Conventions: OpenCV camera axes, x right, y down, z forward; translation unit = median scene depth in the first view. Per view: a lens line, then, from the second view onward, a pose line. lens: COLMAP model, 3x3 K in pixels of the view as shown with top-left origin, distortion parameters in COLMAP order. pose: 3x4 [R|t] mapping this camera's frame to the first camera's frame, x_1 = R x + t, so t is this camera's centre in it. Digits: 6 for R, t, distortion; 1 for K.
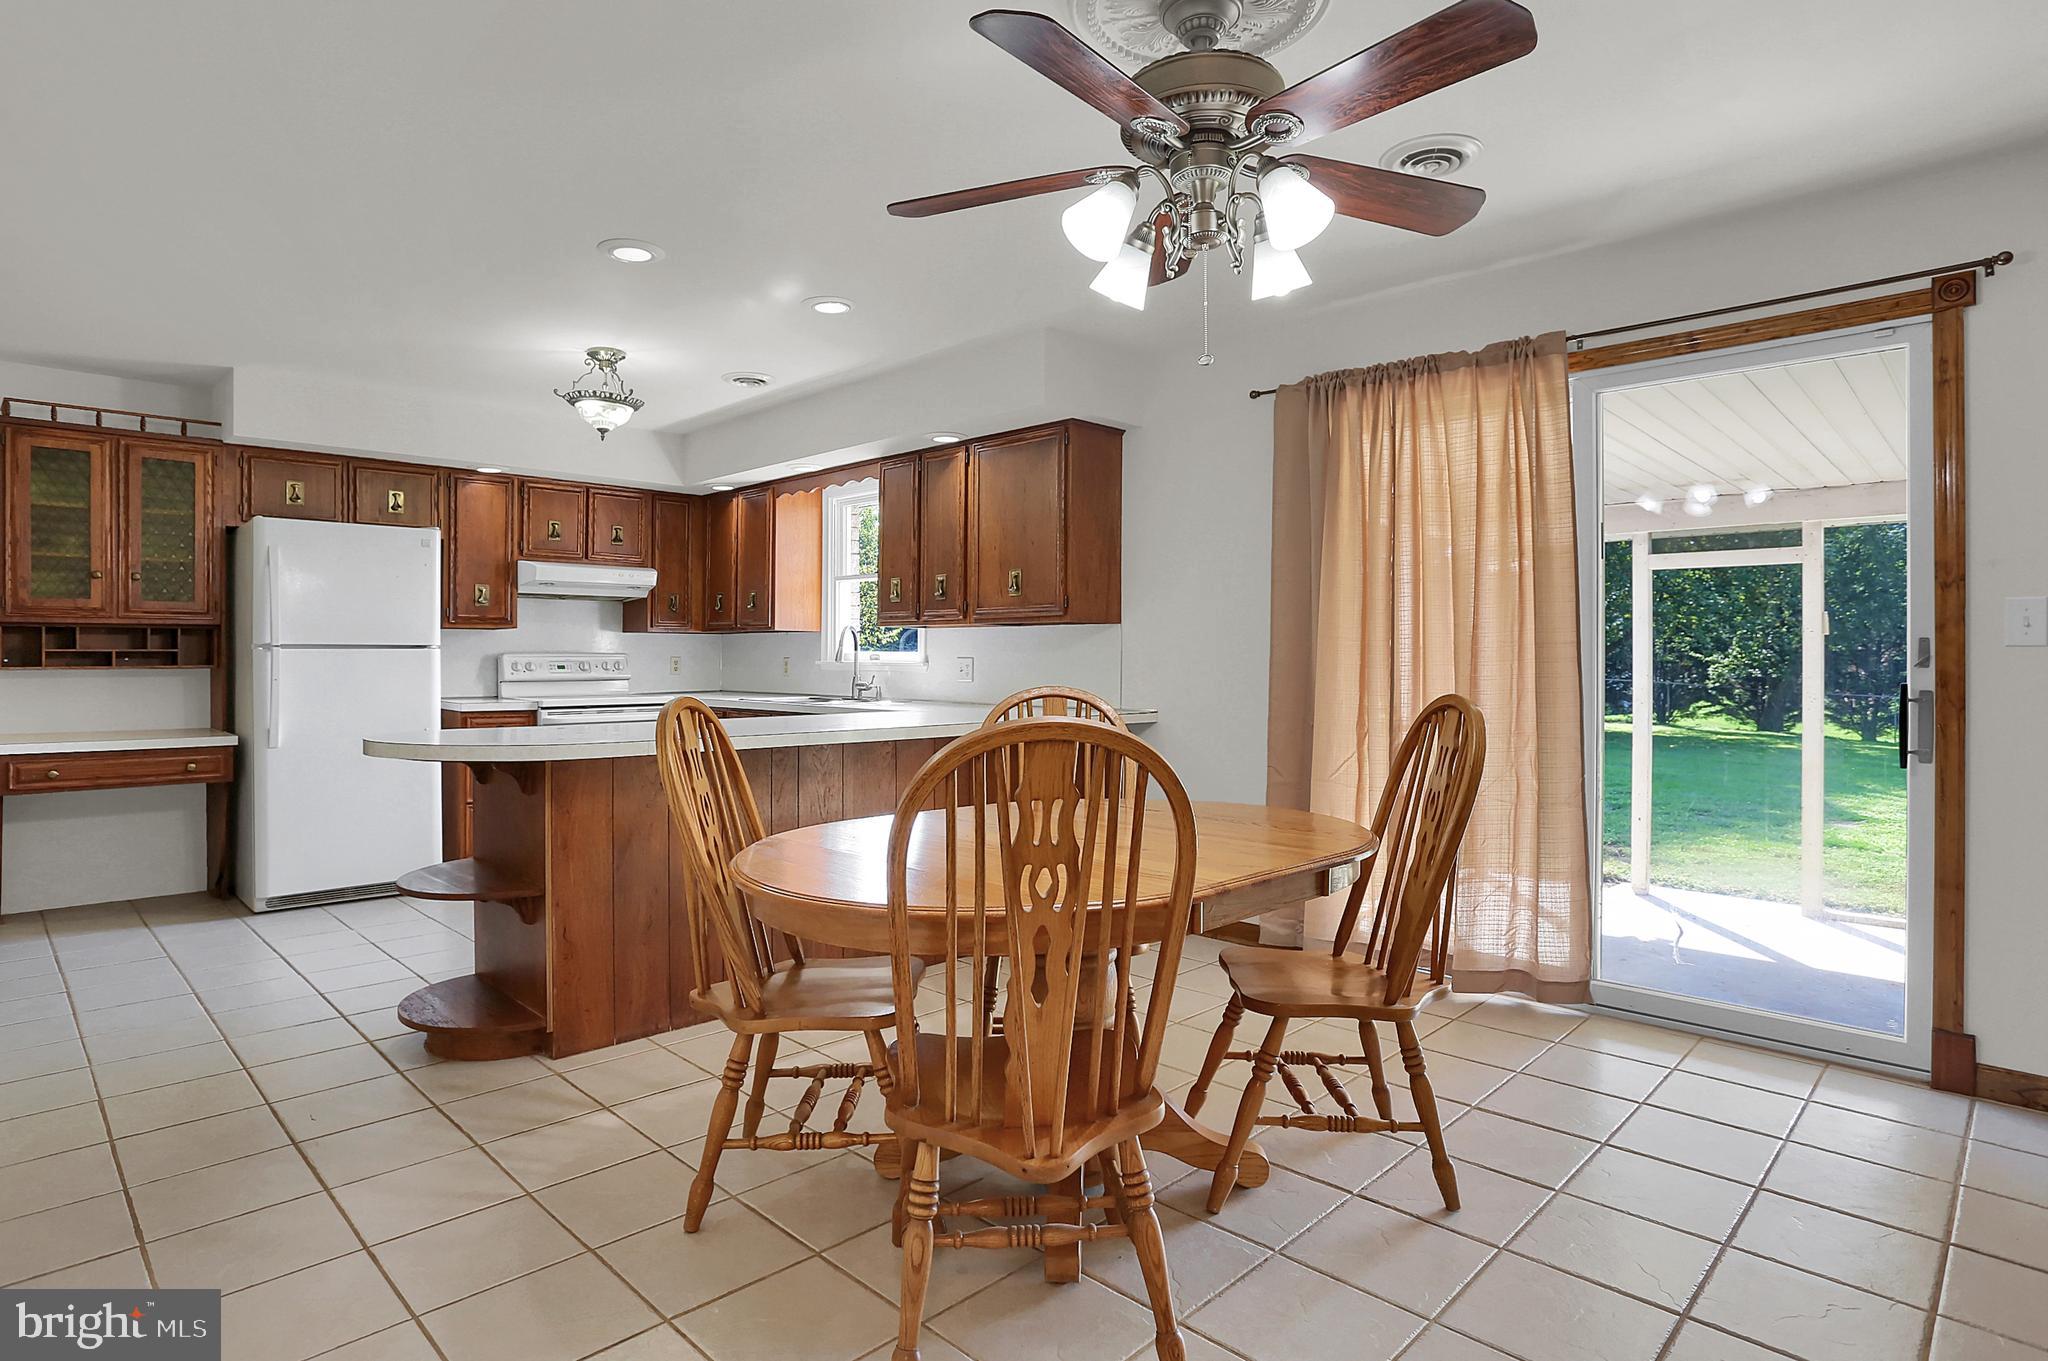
lens RADIAL K [[1076.9, 0, 1021.8], [0, 1076.9, 668.1], [0, 0, 1]] dist [-0.073928, 0.035369]
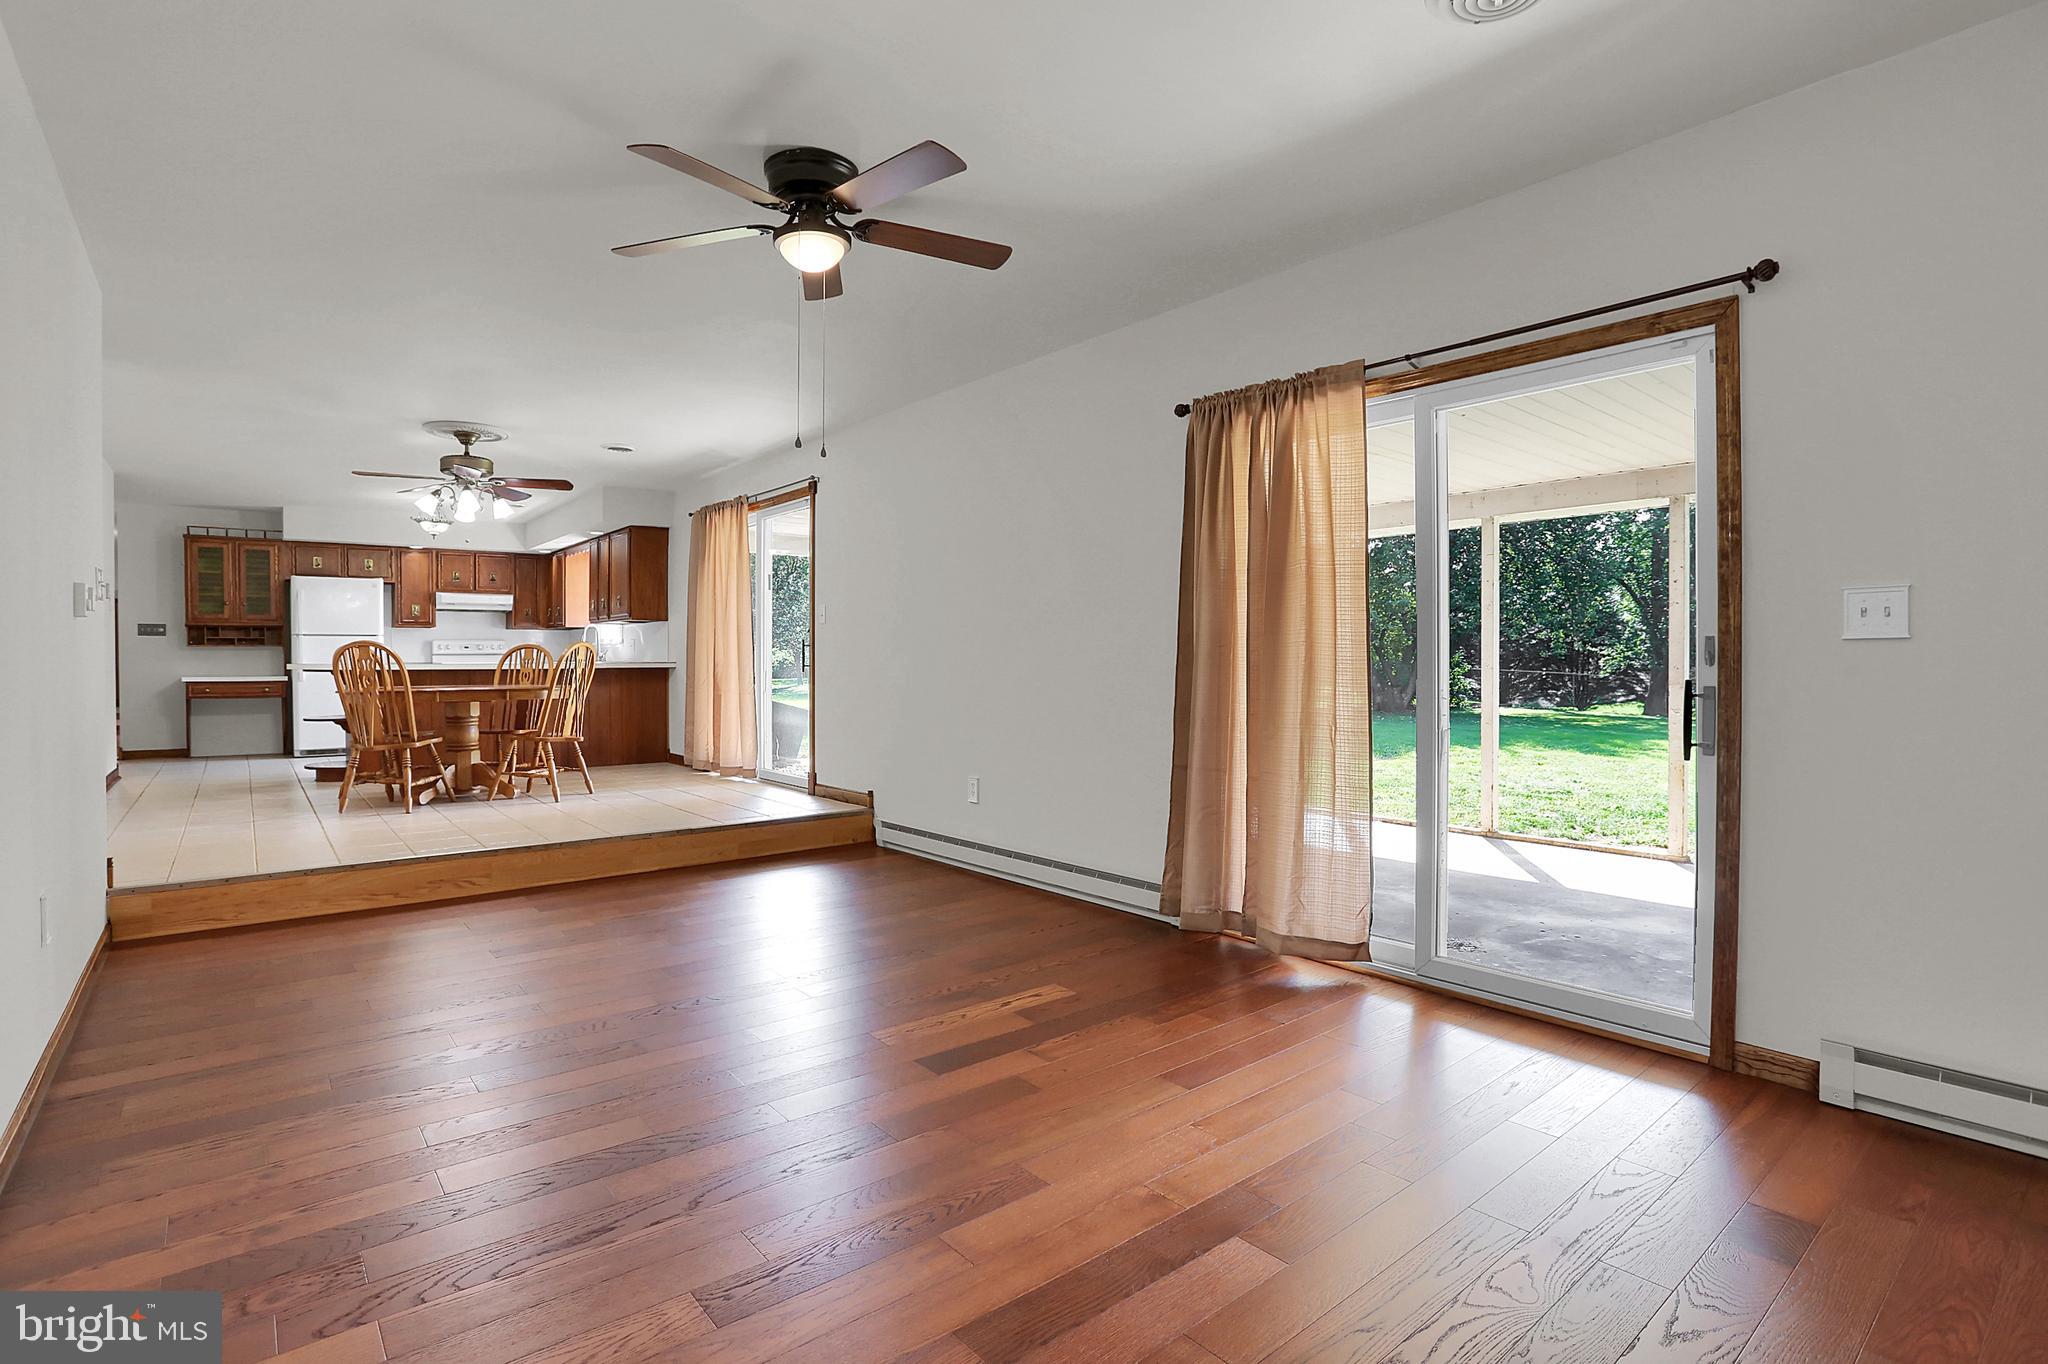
lens RADIAL K [[994.8, 0, 1026.1], [0, 994.8, 672.2], [0, 0, 1]] dist [-0.081551, 0.040230]
pose [[0.993942, -0.002230, -0.109887, 0.973670], [0.002653, 0.999990, 0.003707, 0.051425], [0.109878, -0.003976, 0.993937, -0.799103]]
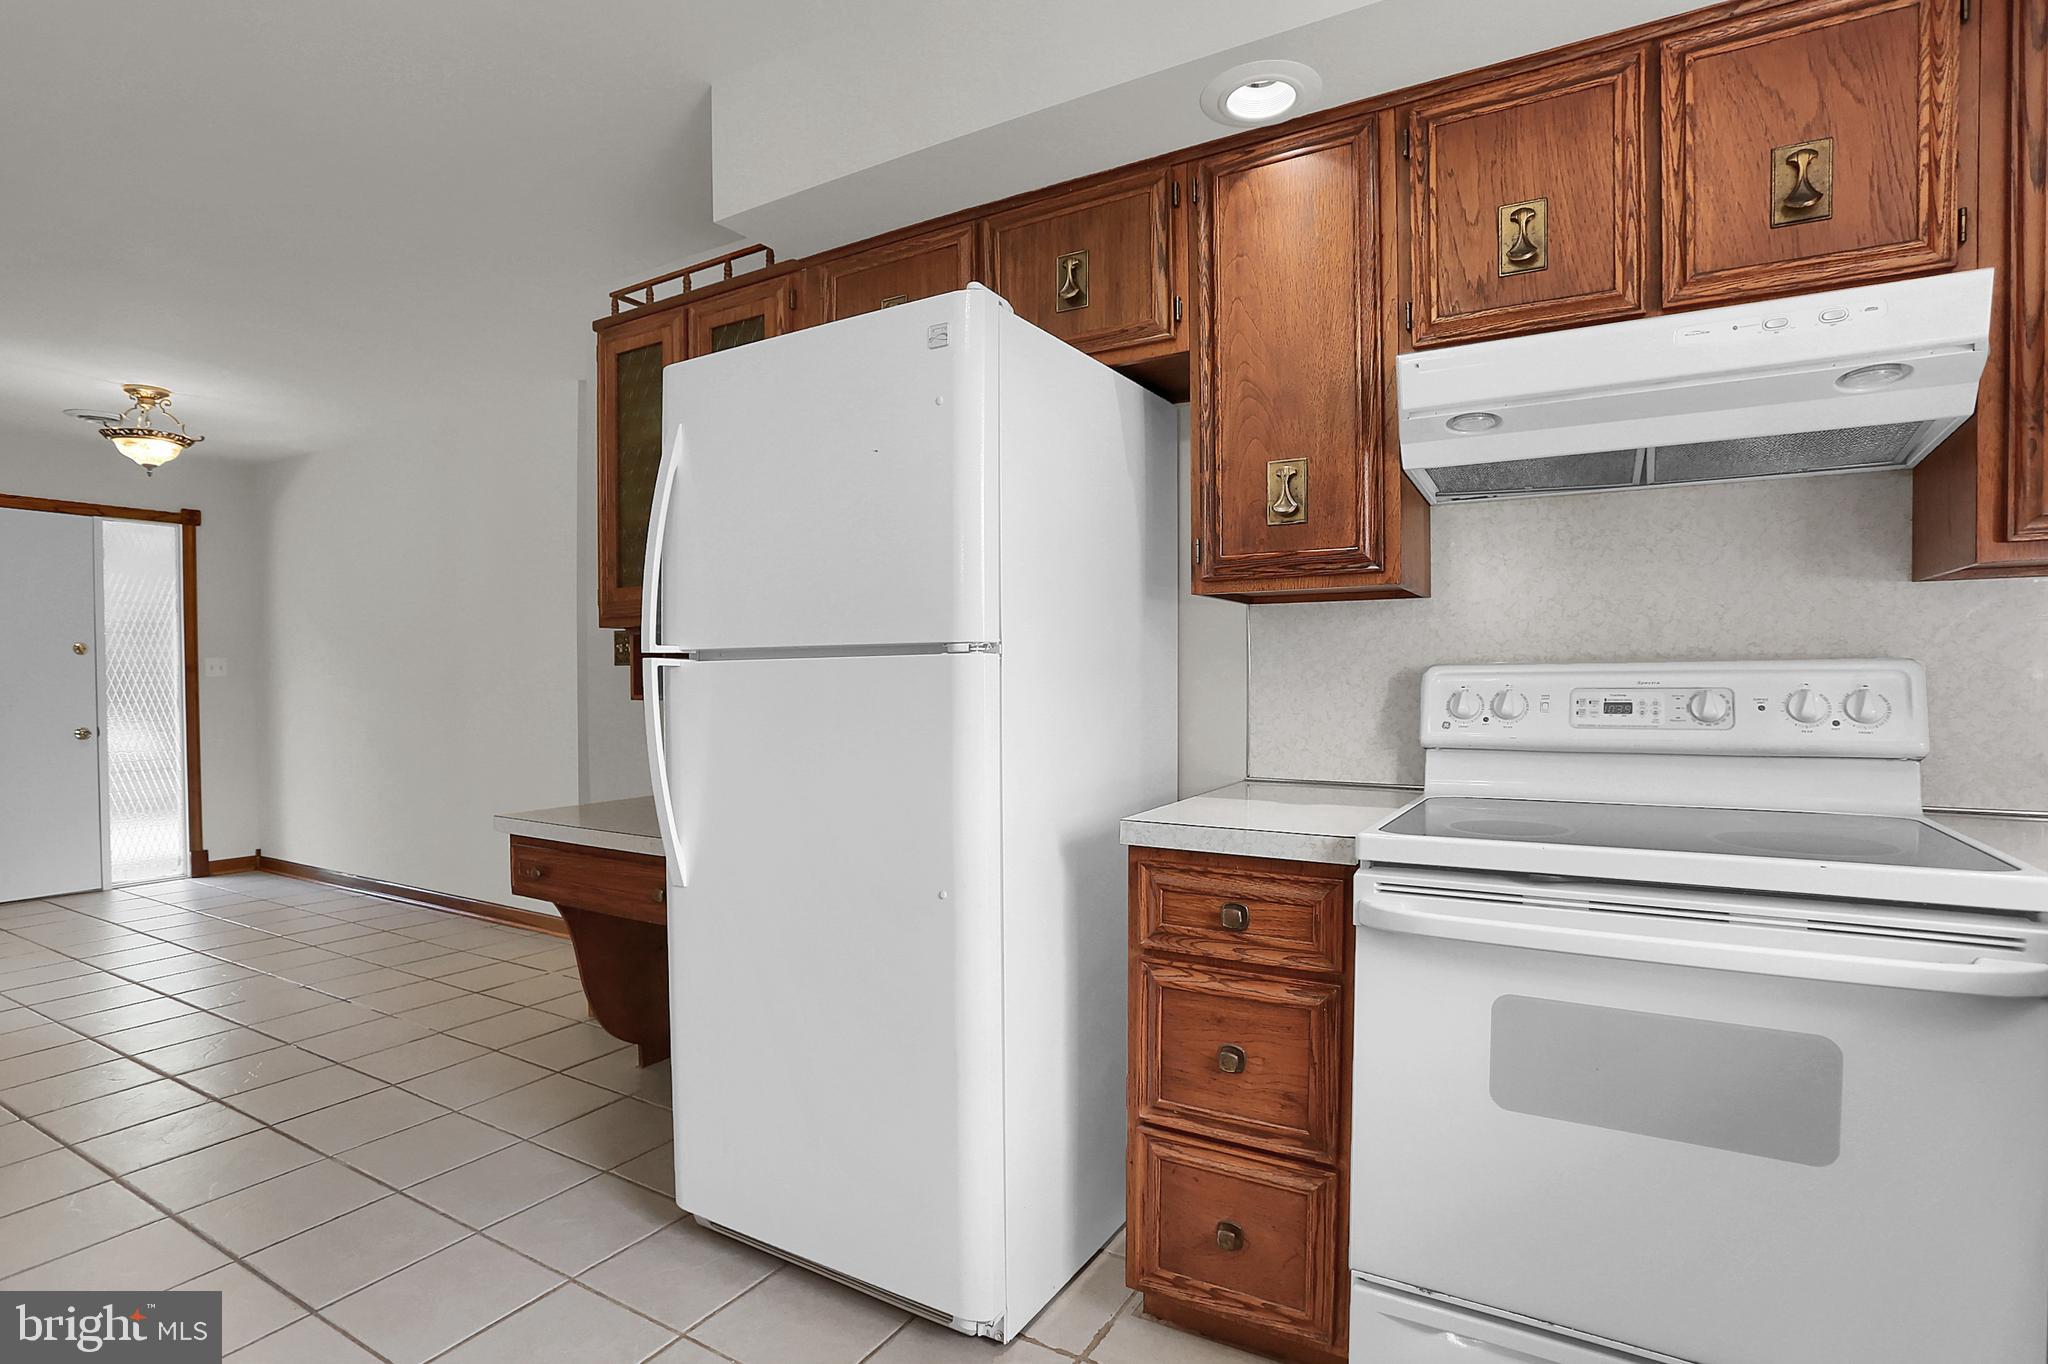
lens RADIAL K [[1004.8, 0, 1024.2], [0, 1004.8, 707.8], [0, 0, 1]] dist [-0.044134, 0.000587]
pose [[0.251291, 0.026592, -0.967546, -0.264203], [-0.000965, 0.999629, 0.027223, -0.010827], [0.967911, -0.005907, 0.251224, 0.992061]]
